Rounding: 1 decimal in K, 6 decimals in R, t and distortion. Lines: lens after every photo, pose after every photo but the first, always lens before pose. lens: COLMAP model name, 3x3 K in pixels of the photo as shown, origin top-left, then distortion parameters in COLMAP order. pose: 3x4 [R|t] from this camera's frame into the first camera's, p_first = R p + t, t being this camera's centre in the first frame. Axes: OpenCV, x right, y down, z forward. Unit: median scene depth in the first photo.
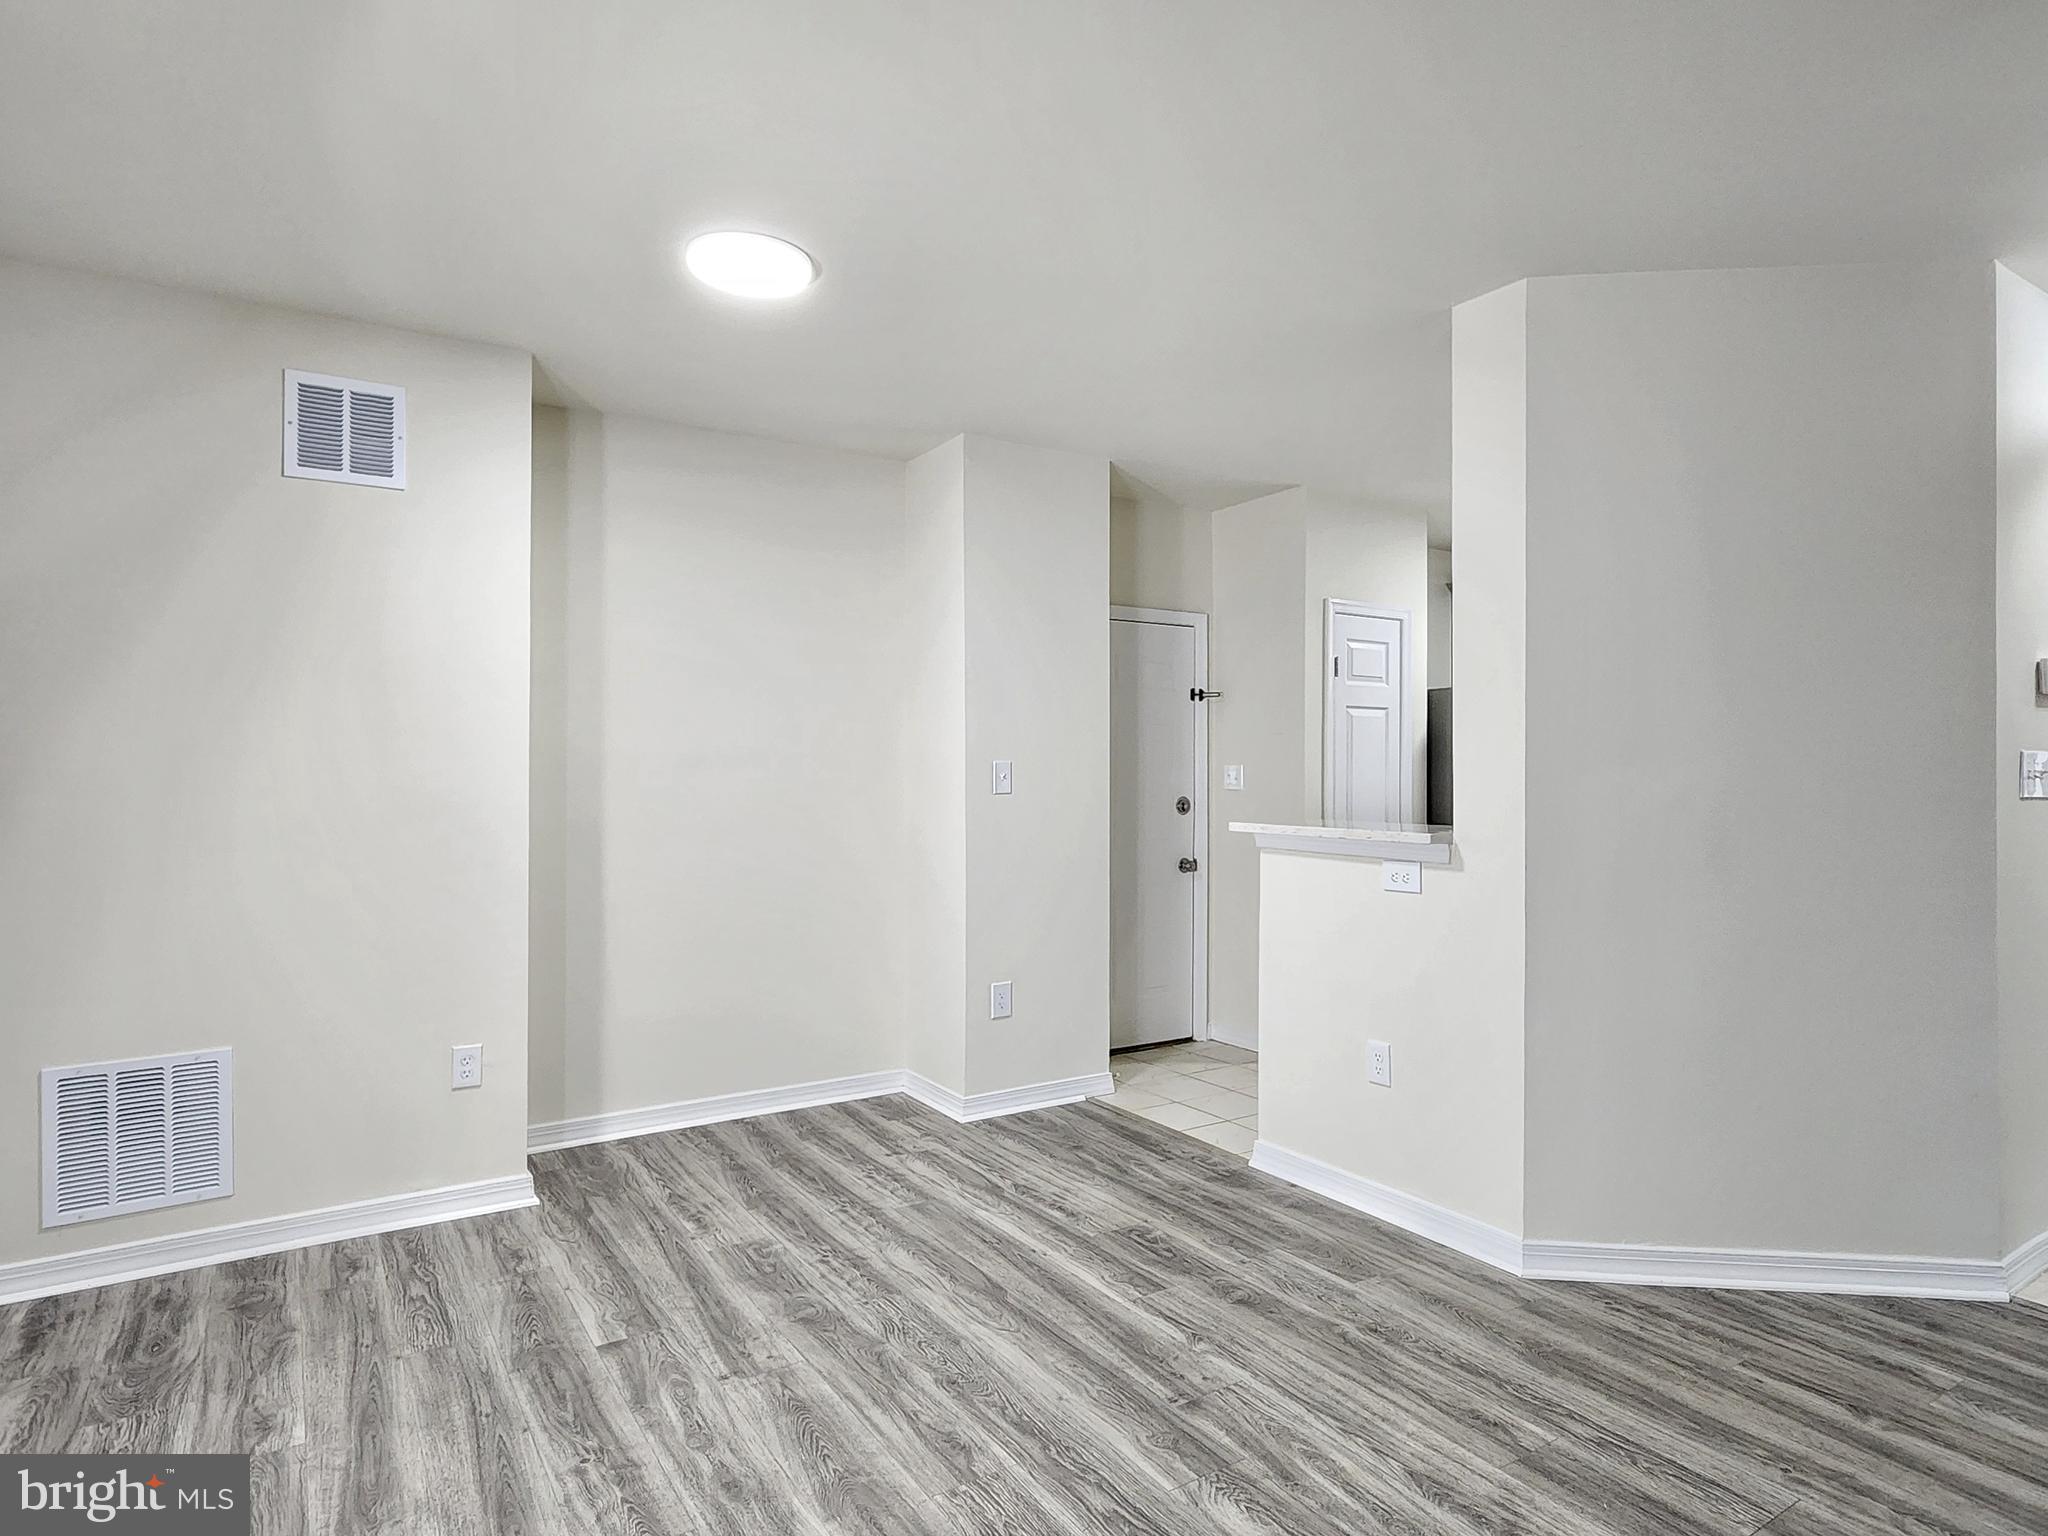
lens RADIAL K [[1148.4, 0, 1005.5], [0, 1148.4, 760.0], [0, 0, 1]] dist [0.001492, -0.002678]
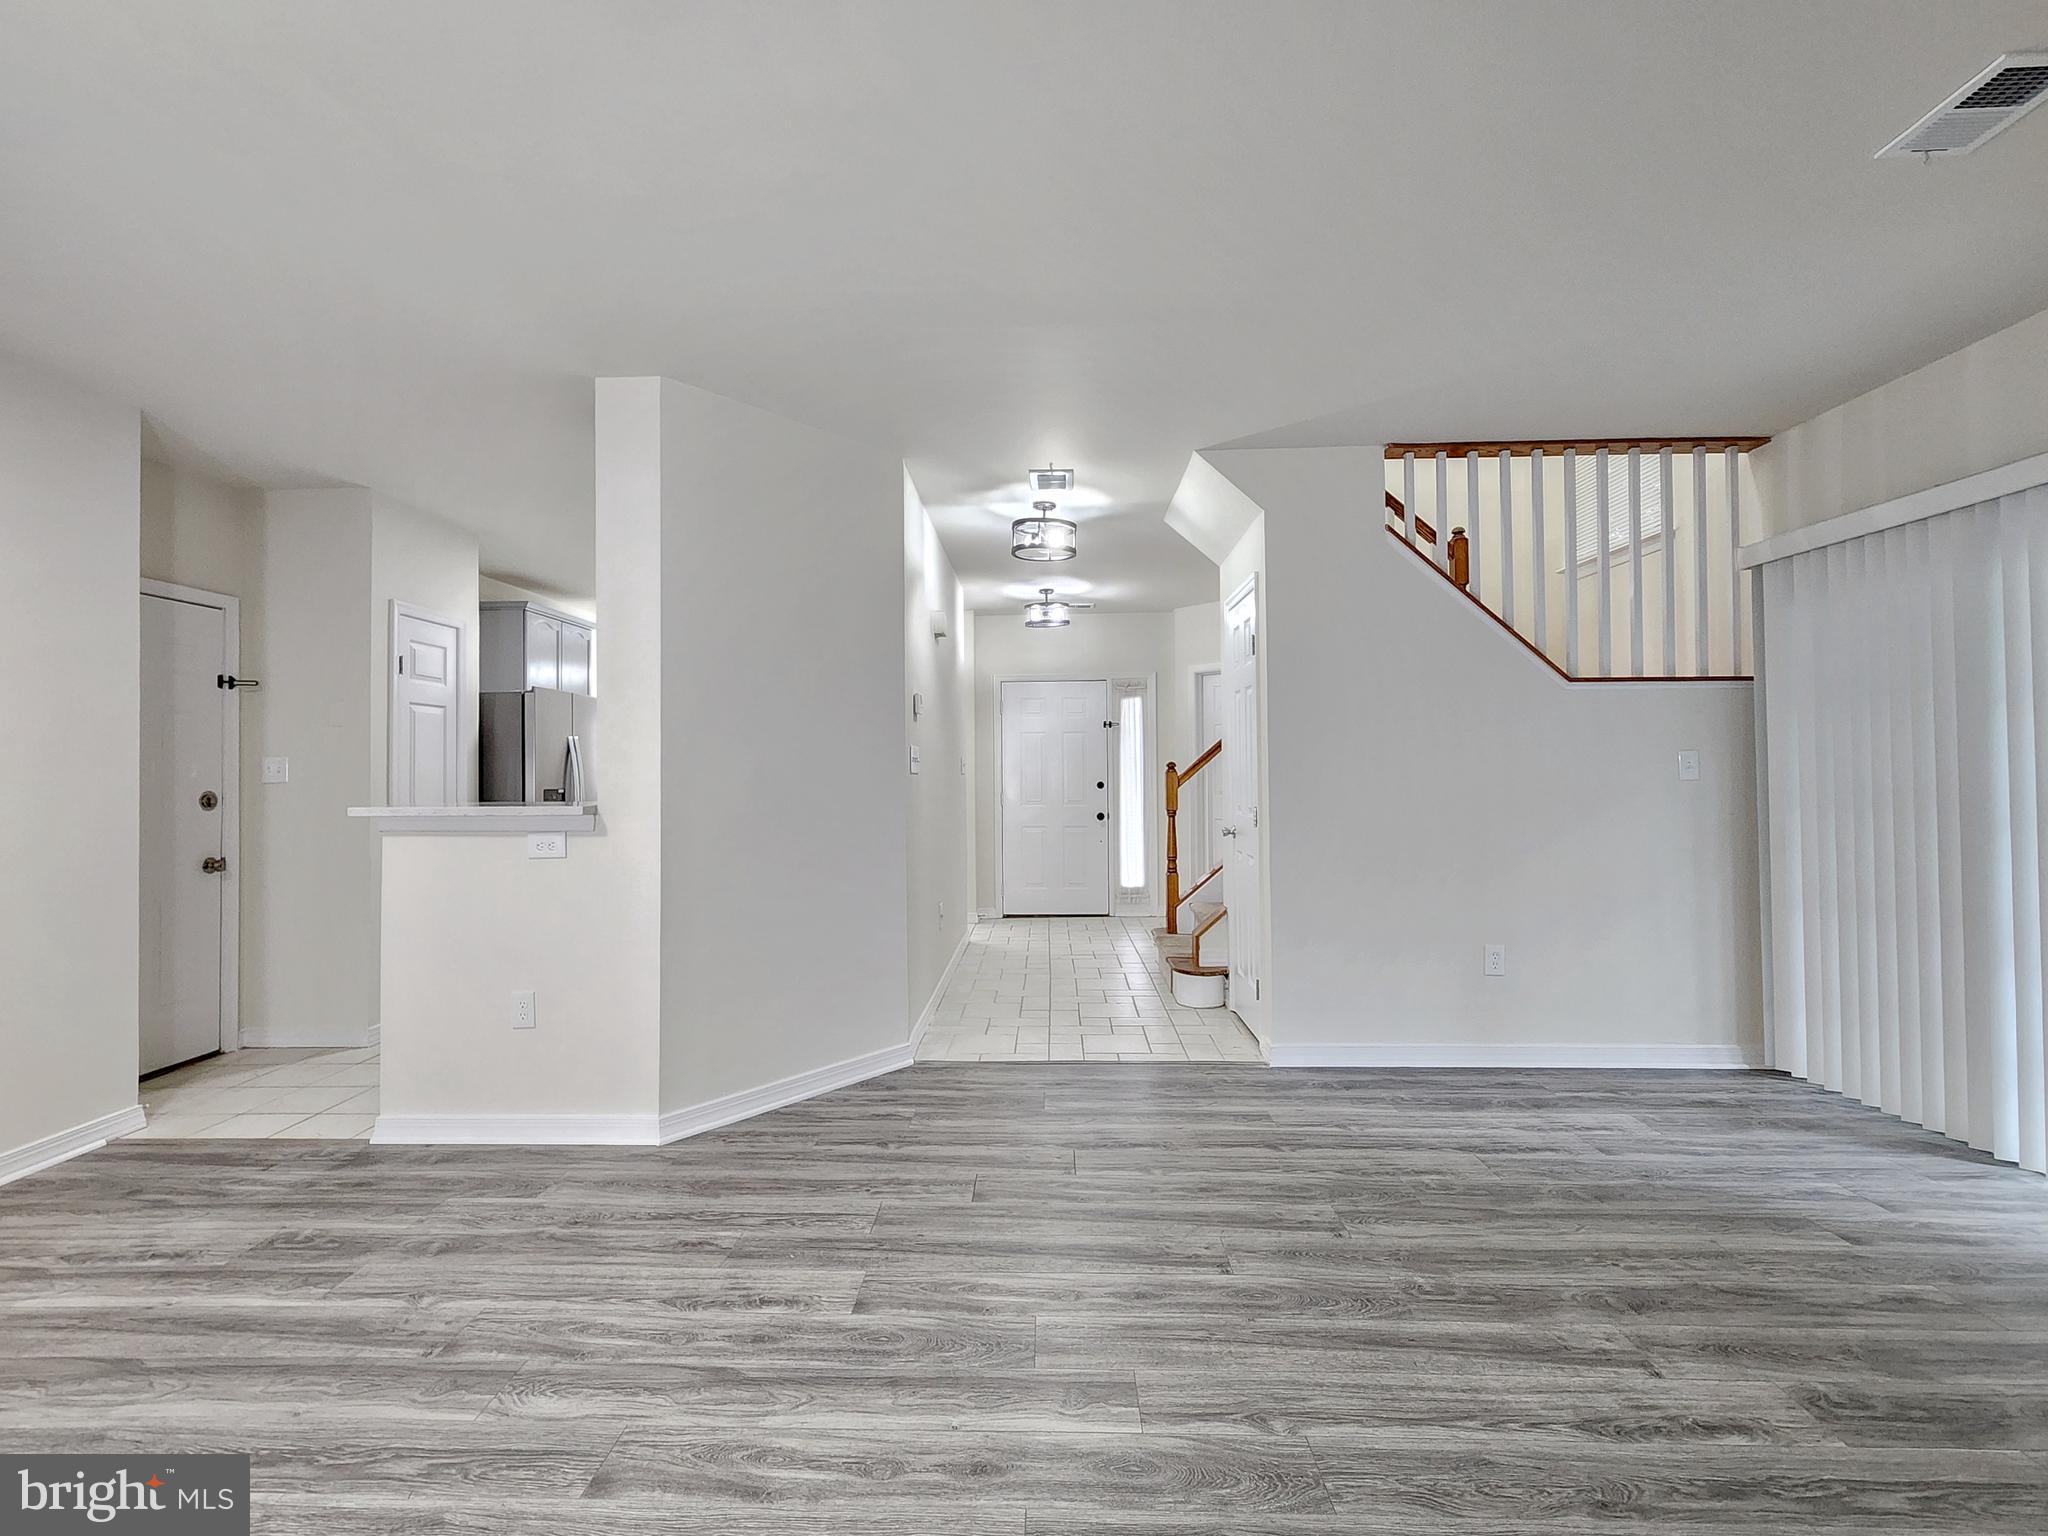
lens RADIAL K [[952.9, 0, 1012.7], [0, 952.9, 760.4], [0, 0, 1]] dist [-0.001417, 0.001630]
pose [[0.563689, 0.004188, 0.825976, -0.227291], [0.000294, 0.999986, -0.005271, 0.022880], [-0.825987, 0.003214, 0.563680, 0.066539]]
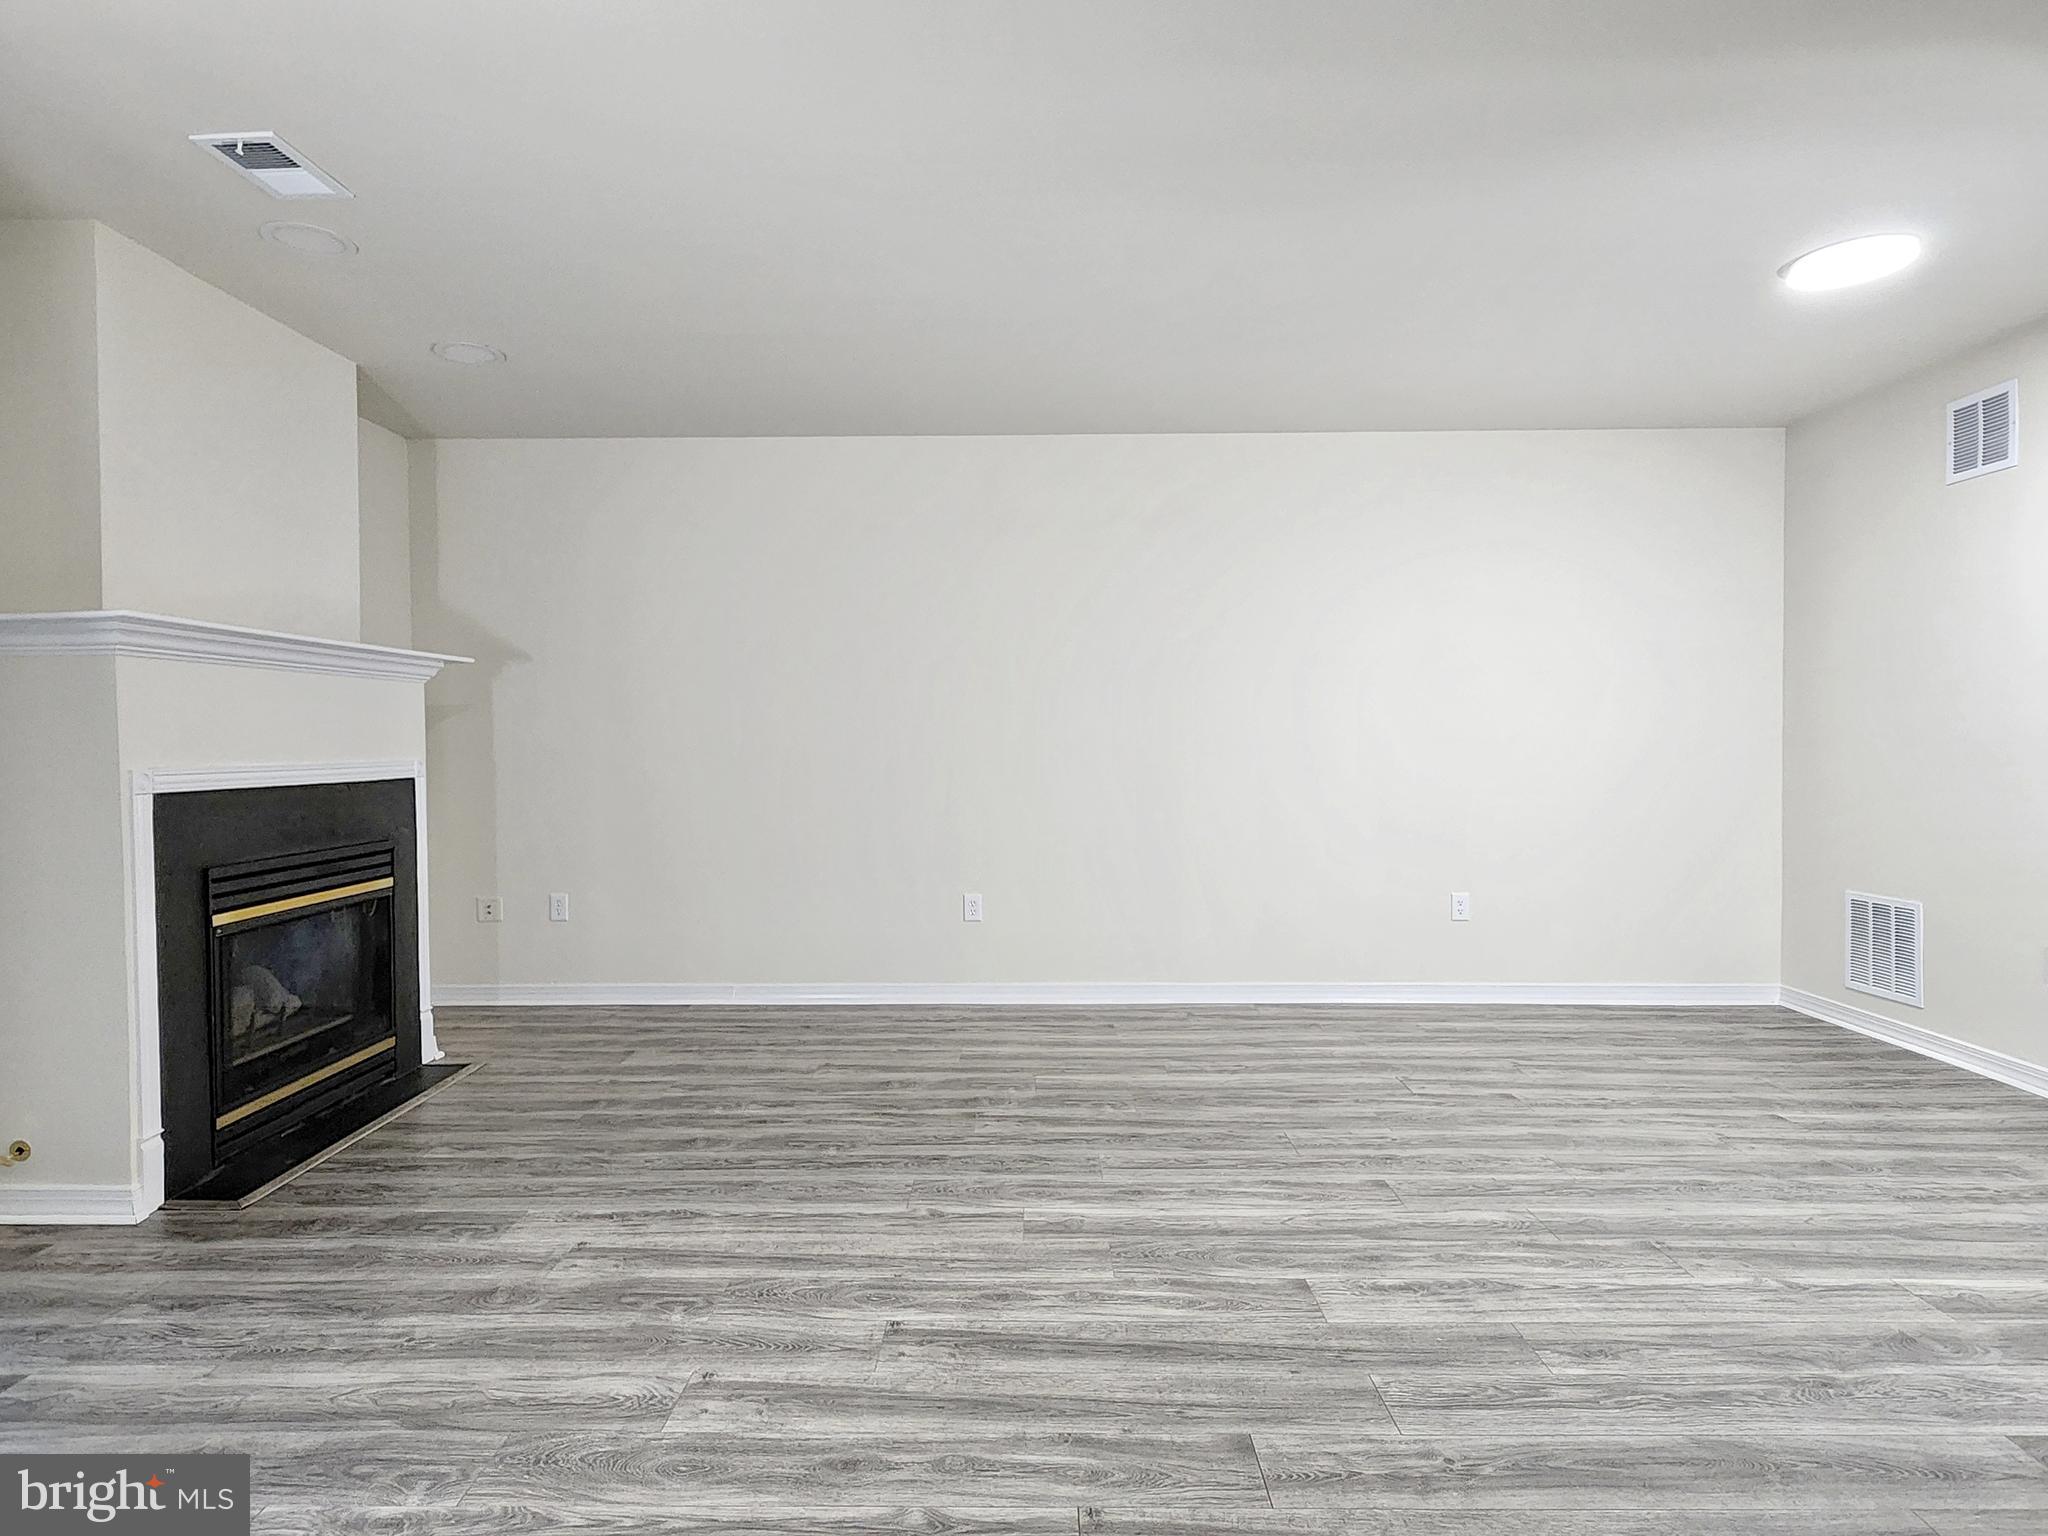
lens RADIAL K [[1101.6, 0, 1014.7], [0, 1101.6, 773.5], [0, 0, 1]] dist [0.003343, -0.003765]
pose [[-0.546859, 0.026991, -0.836790, 1.186841], [0.016436, 0.999634, 0.021502, 0.047997], [0.837064, -0.001995, -0.547102, 0.900588]]
